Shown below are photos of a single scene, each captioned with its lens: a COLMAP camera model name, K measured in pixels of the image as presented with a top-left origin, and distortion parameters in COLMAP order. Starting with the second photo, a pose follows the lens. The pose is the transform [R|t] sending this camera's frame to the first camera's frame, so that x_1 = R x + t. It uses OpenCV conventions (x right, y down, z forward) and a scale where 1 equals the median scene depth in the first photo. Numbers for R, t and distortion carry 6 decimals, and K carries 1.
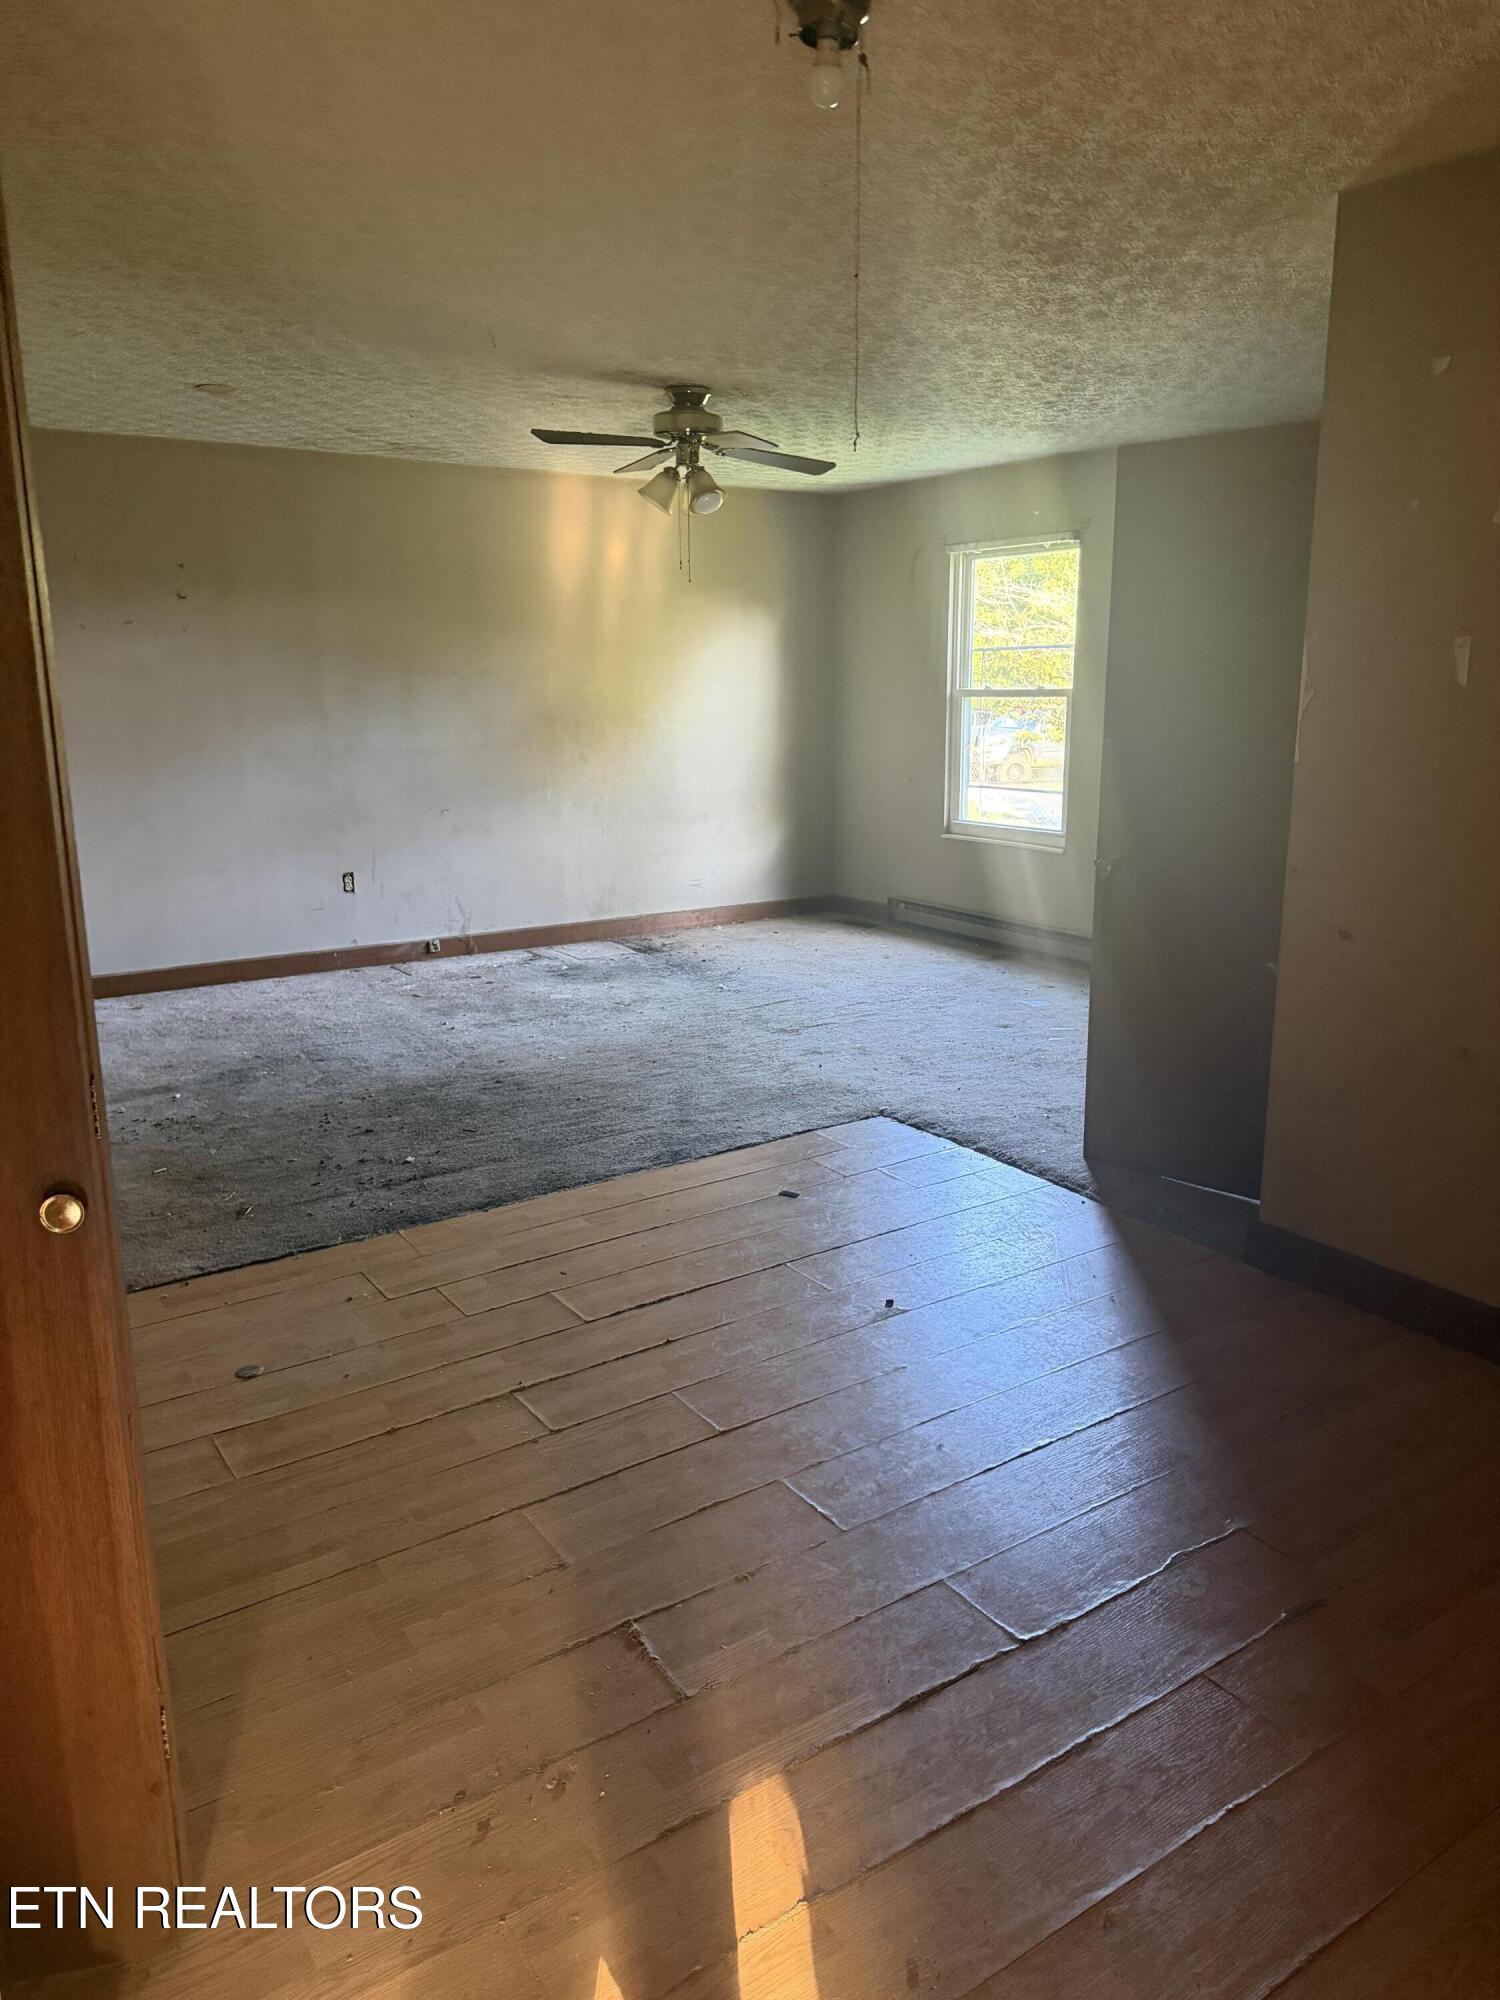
lens RADIAL K [[1426.5, 0, 750.0], [0, 1426.5, 1000.0], [0, 0, 1]] dist [0.099049, -0.139416]
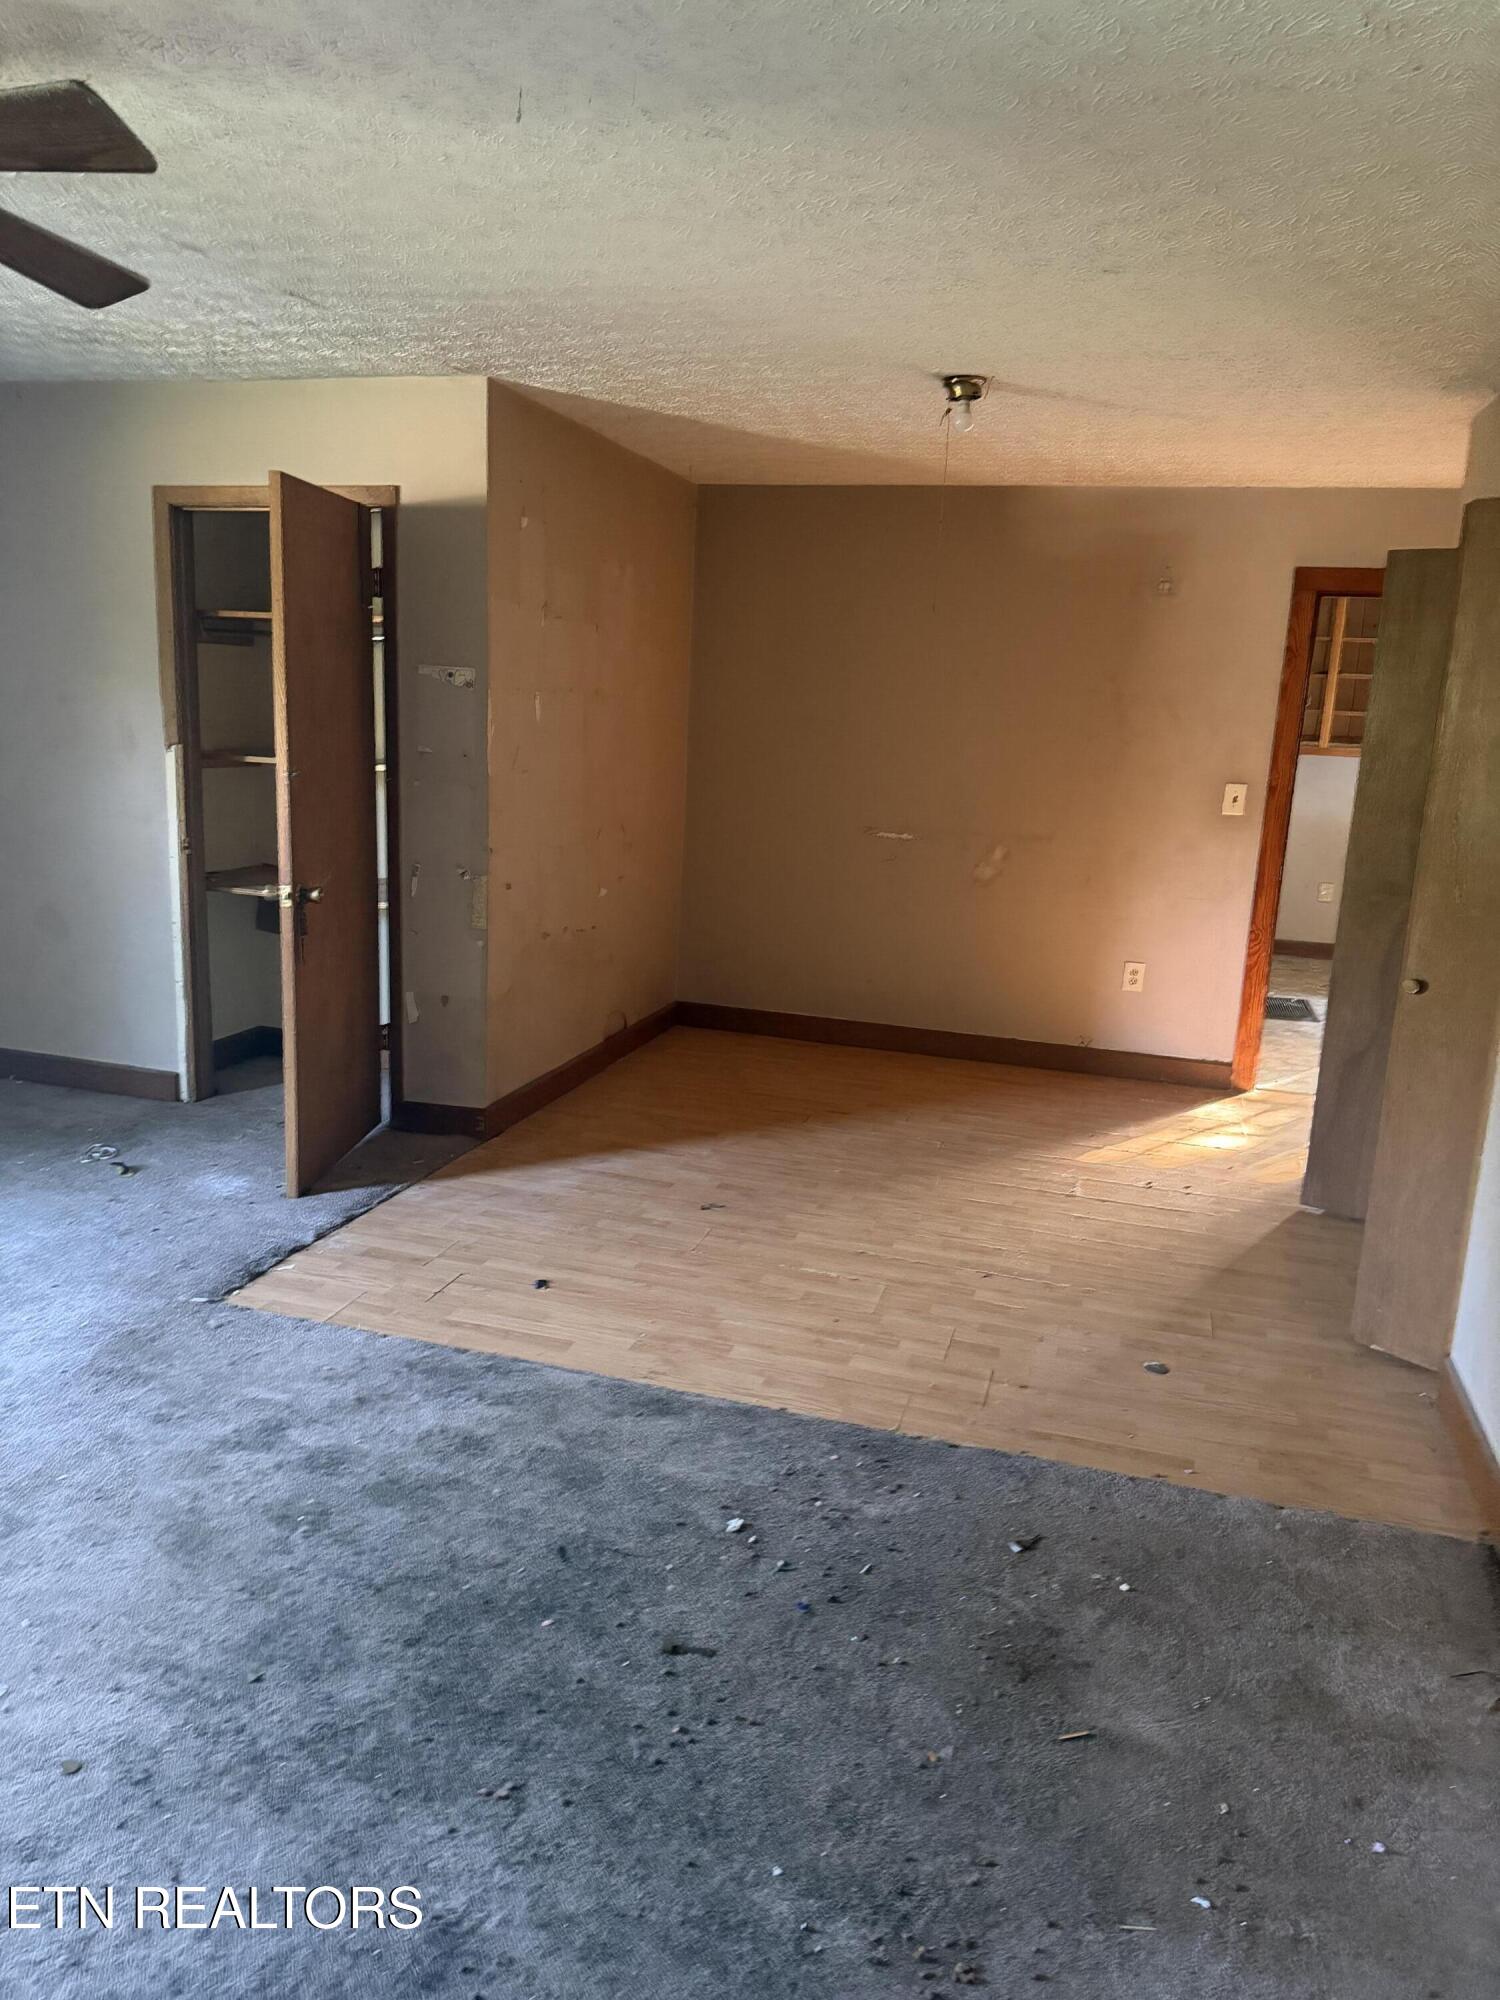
lens RADIAL K [[1426.5, 0, 750.0], [0, 1426.5, 1000.0], [0, 0, 1]] dist [0.099049, -0.139416]
pose [[-0.652152, -0.171639, 0.738402, -0.630373], [0.132360, 0.933291, 0.333840, -0.286396], [-0.746444, 0.315449, -0.585929, 1.241113]]
